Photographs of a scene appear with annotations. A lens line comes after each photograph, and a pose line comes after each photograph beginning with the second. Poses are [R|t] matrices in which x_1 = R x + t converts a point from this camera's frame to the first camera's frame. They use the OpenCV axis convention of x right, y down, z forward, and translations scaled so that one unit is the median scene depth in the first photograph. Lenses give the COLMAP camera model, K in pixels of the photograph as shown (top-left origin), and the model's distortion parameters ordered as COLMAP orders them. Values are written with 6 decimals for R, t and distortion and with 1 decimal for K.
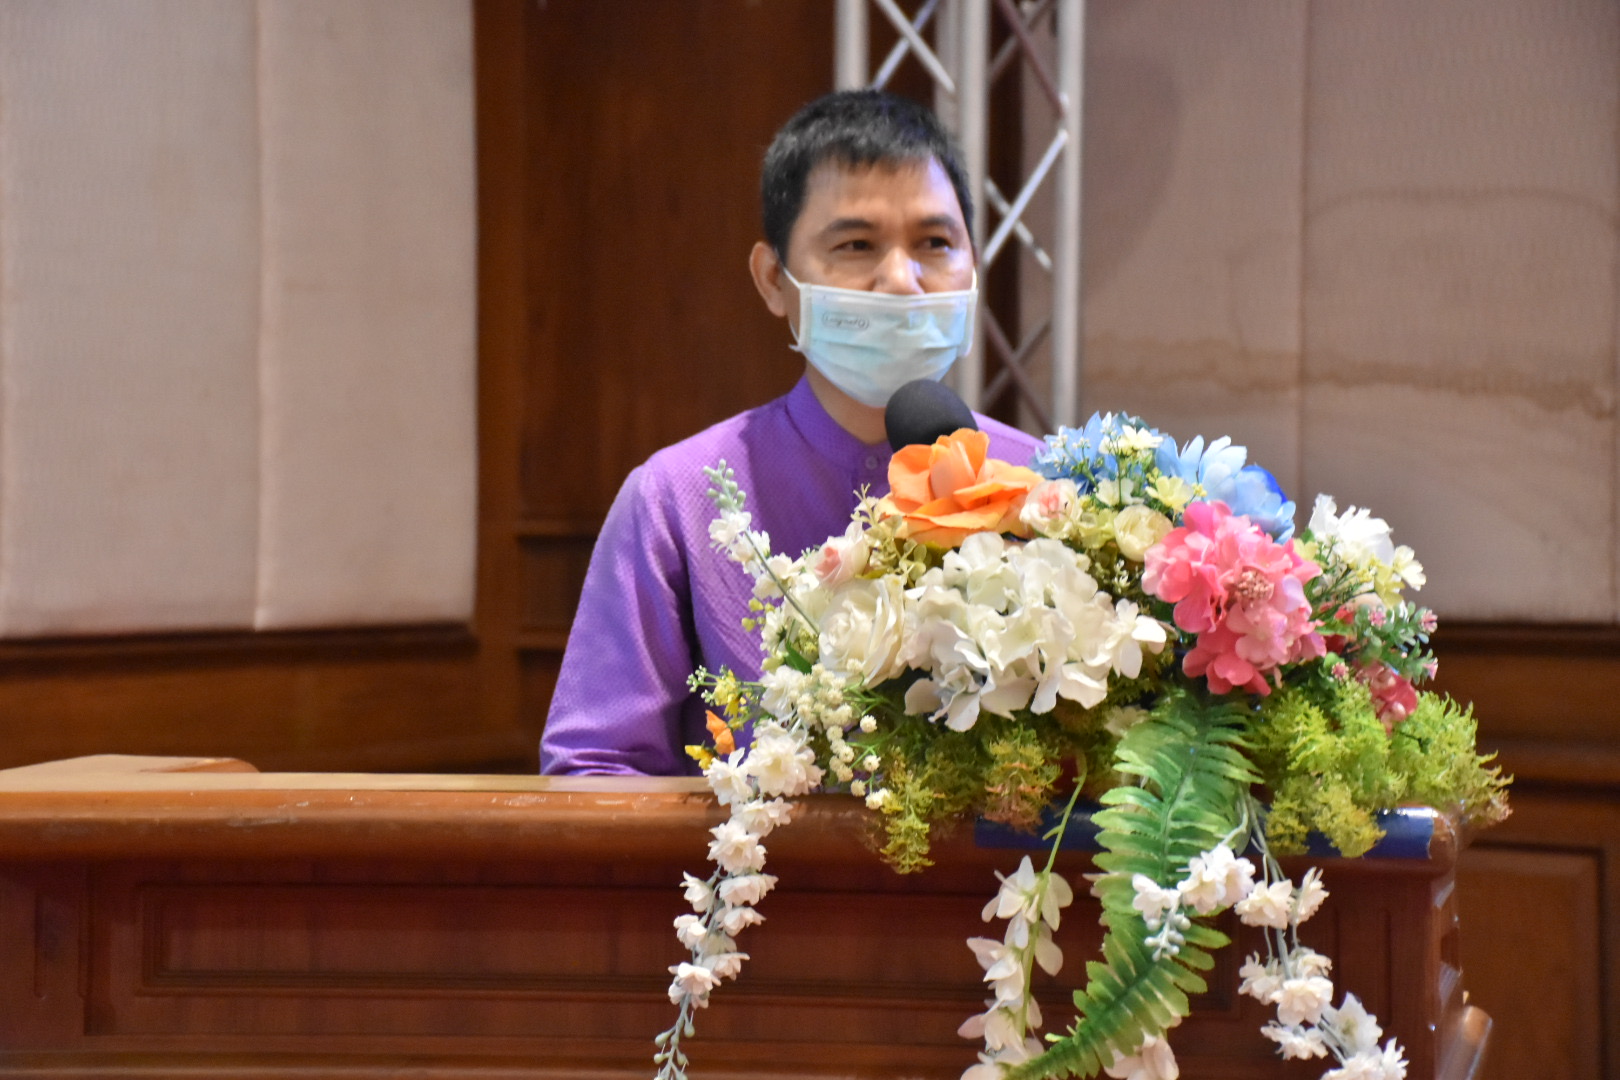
lens RADIAL K [[4287.8, 0, 811.2], [0, 4287.8, 552.3], [0, 0, 1]] dist [0.701858, 0.000000]
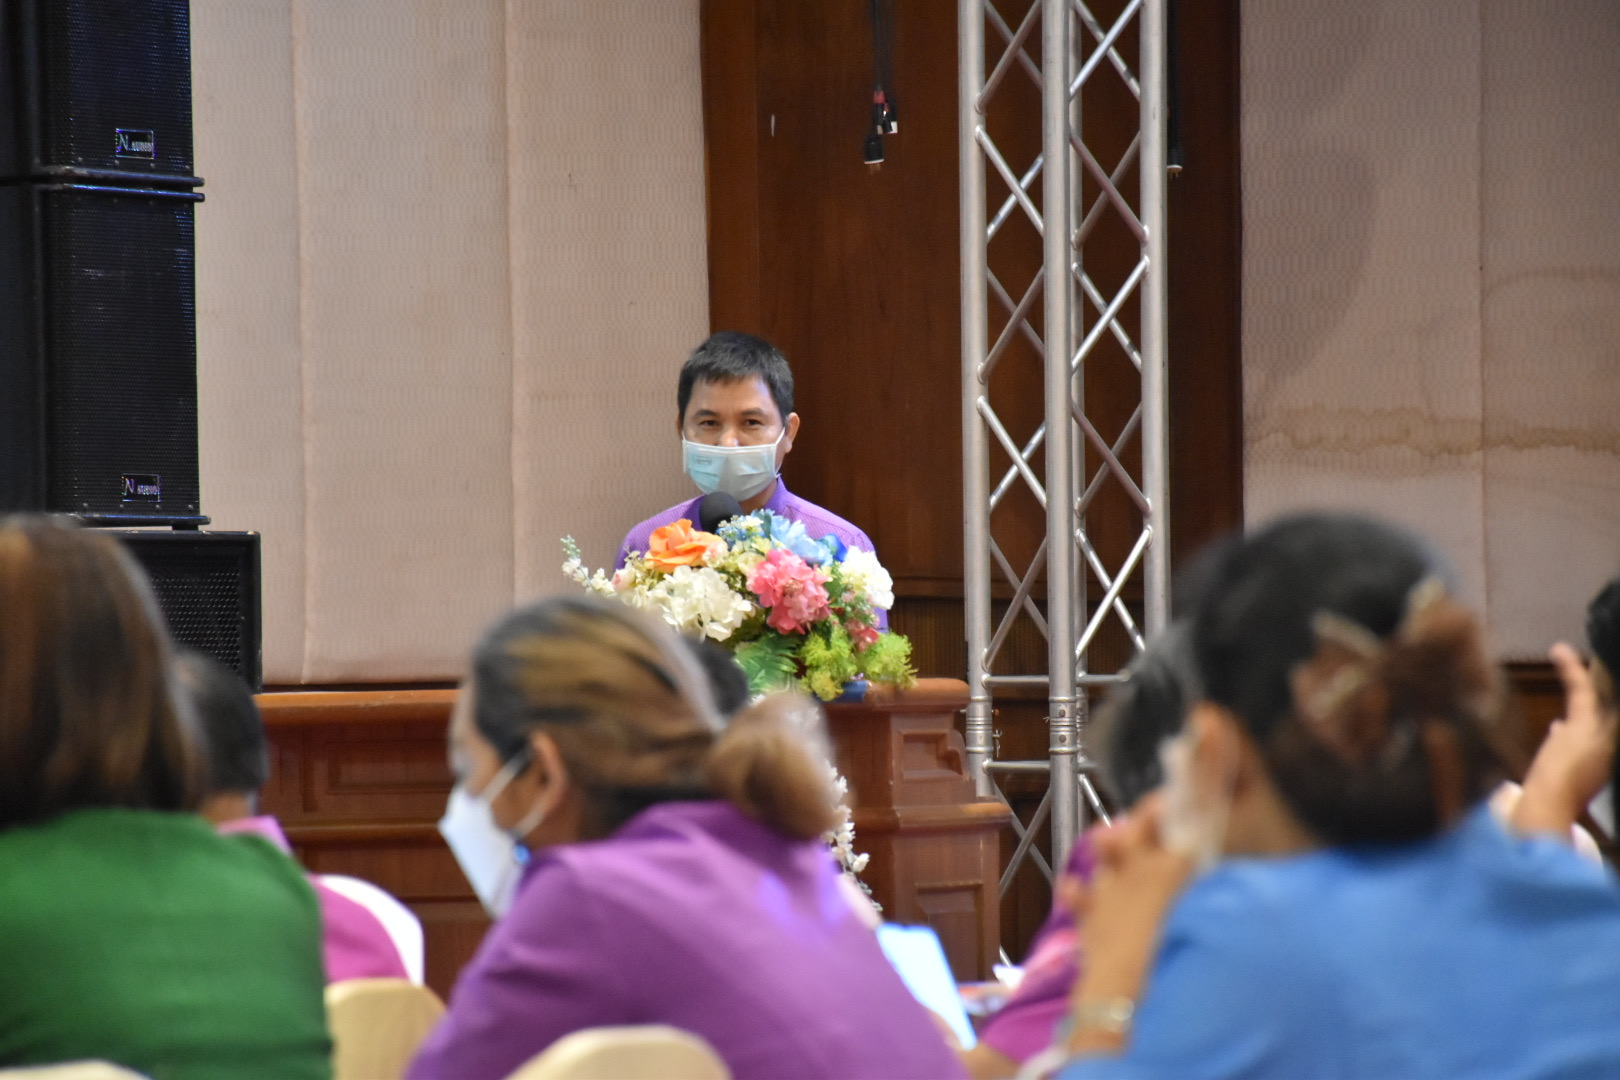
lens RADIAL K [[9802.2, 0, 809.9], [0, 9802.2, 537.7], [0, 0, 1]] dist [3.230432, 0.000000]
pose [[0.988139, -0.023082, -0.151816, 0.884973], [0.020032, 0.999566, -0.021589, 0.092964], [0.152248, 0.018292, 0.988173, -4.054841]]
